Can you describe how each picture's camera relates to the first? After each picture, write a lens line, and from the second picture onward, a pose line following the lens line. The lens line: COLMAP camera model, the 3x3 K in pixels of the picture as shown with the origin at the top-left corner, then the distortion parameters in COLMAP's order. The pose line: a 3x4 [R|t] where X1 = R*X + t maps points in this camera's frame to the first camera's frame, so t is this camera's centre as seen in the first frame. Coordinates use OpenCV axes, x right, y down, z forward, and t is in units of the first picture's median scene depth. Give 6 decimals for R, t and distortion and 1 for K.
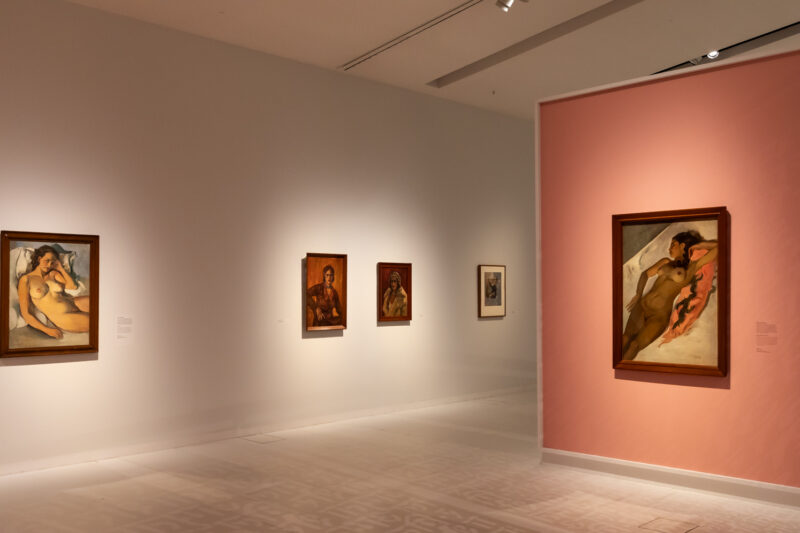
lens RADIAL K [[779.4, 0, 400.0], [0, 779.4, 266.5], [0, 0, 1]] dist [-0.007309, -0.009569]
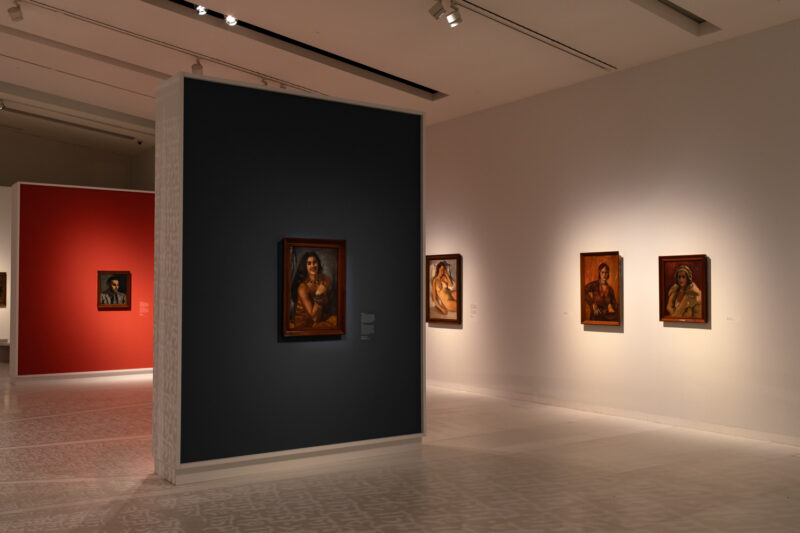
lens RADIAL K [[779.4, 0, 400.0], [0, 779.4, 266.5], [0, 0, 1]] dist [-0.007309, -0.009569]
pose [[-0.176837, -0.026541, -0.983882, 1.016998], [0.028571, 0.999077, -0.032086, 0.029701], [0.983825, -0.033785, -0.175915, 0.944246]]
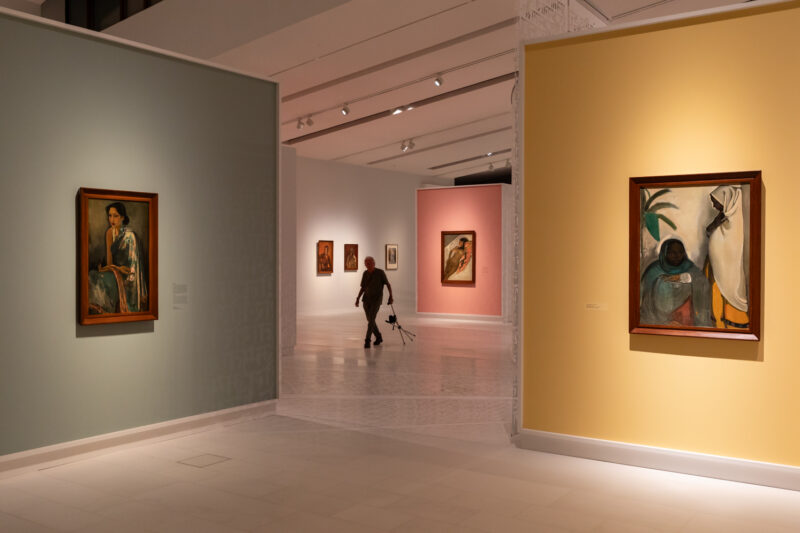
lens RADIAL K [[779.4, 0, 400.0], [0, 779.4, 266.5], [0, 0, 1]] dist [-0.007309, -0.009569]
pose [[0.985018, 0.003064, 0.172427, -0.285907], [-0.010356, 0.999089, 0.041403, -0.038410], [-0.172143, -0.042568, 0.984152, -1.379524]]
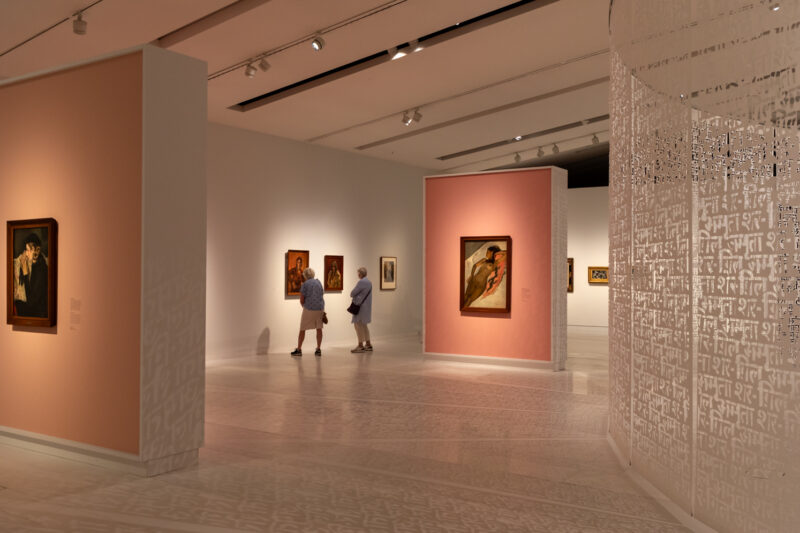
lens RADIAL K [[779.4, 0, 400.0], [0, 779.4, 266.5], [0, 0, 1]] dist [-0.007309, -0.009569]
pose [[0.983847, 0.011061, 0.178668, -0.184086], [-0.015115, 0.999658, 0.021345, -0.020767], [-0.178371, -0.023701, 0.983678, -0.729948]]
